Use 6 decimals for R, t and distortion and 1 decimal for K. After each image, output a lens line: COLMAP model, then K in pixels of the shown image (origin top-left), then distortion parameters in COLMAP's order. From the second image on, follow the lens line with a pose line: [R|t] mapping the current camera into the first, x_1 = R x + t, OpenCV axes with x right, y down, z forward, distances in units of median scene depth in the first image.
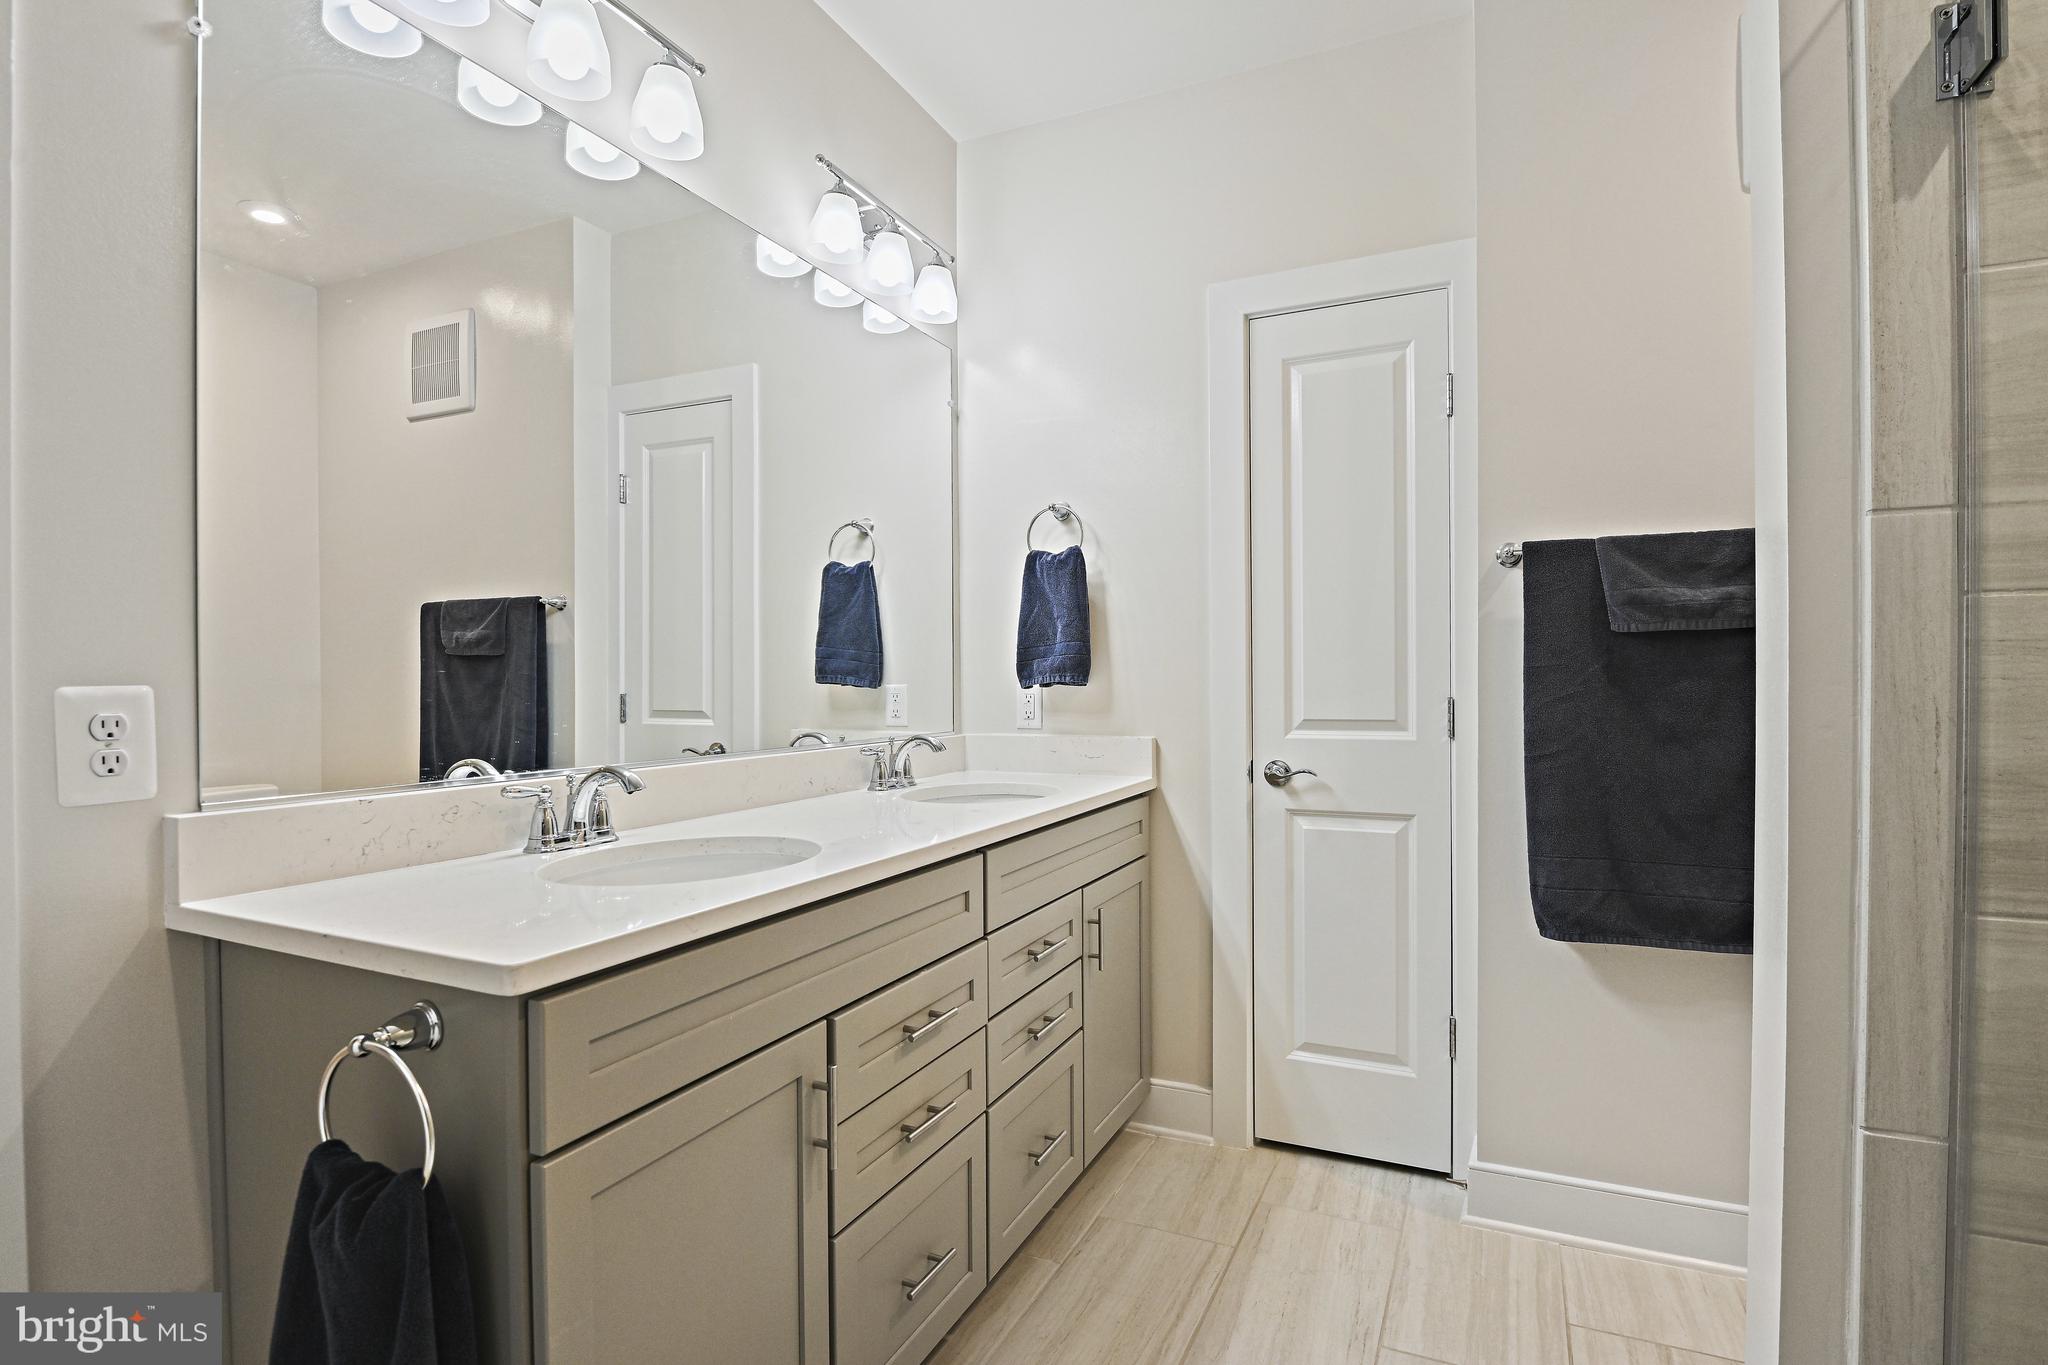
lens RADIAL K [[1016.9, 0, 1021.4], [0, 1016.9, 692.9], [0, 0, 1]] dist [-0.000467, 0.000283]
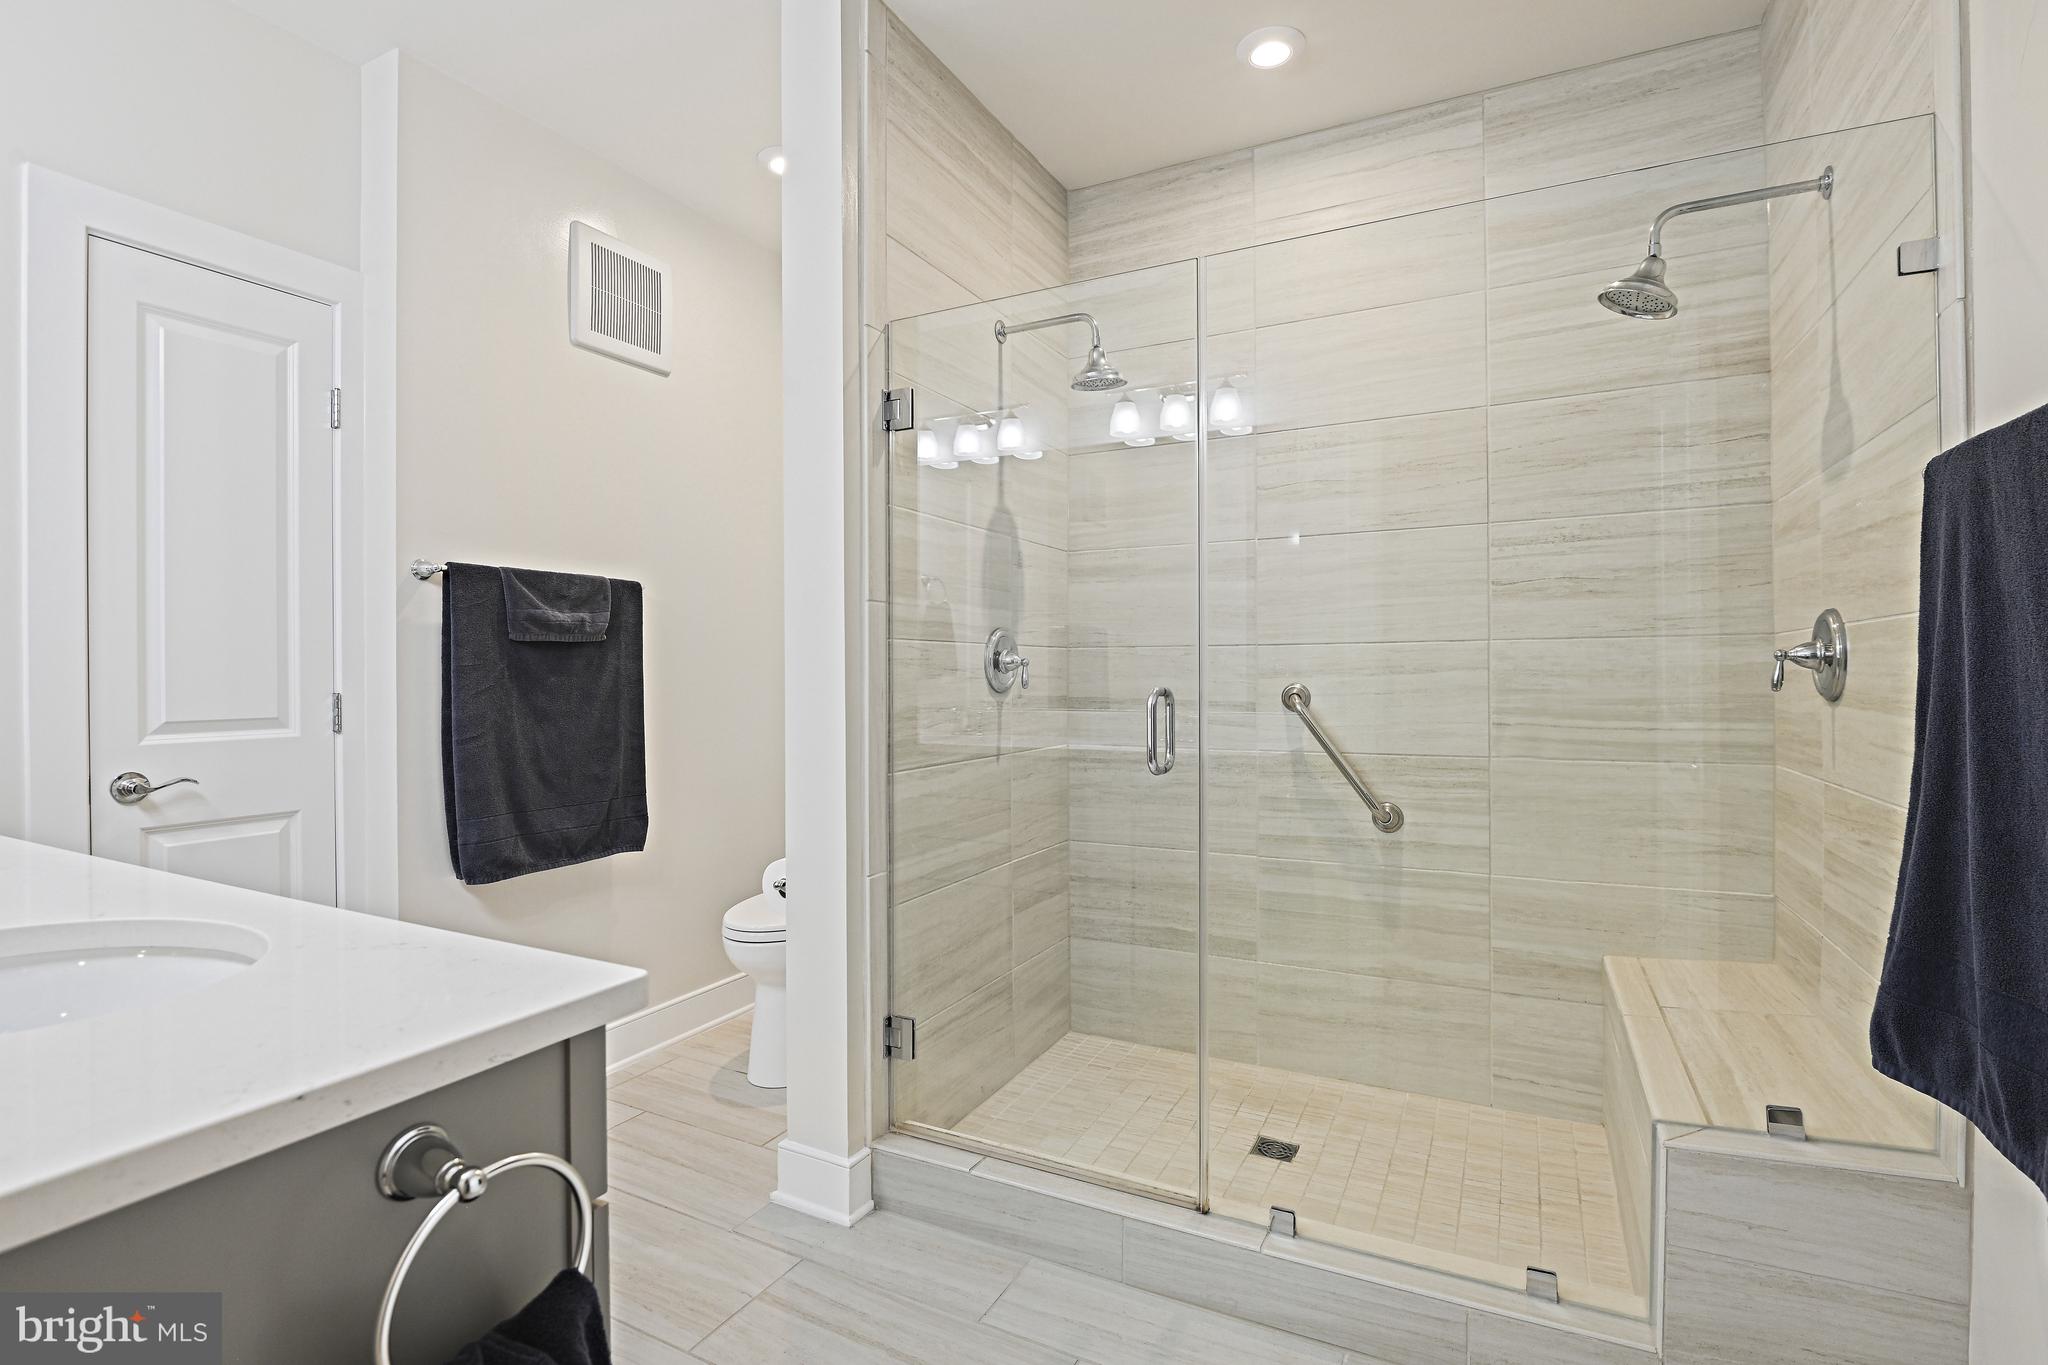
lens RADIAL K [[960.8, 0, 1015.1], [0, 960.8, 676.6], [0, 0, 1]] dist [-0.016138, -0.003132]
pose [[0.030129, -0.000065, 0.999546, -0.544917], [0.014976, 0.999888, -0.000387, -0.001887], [-0.999434, 0.014981, 0.030126, 0.262739]]
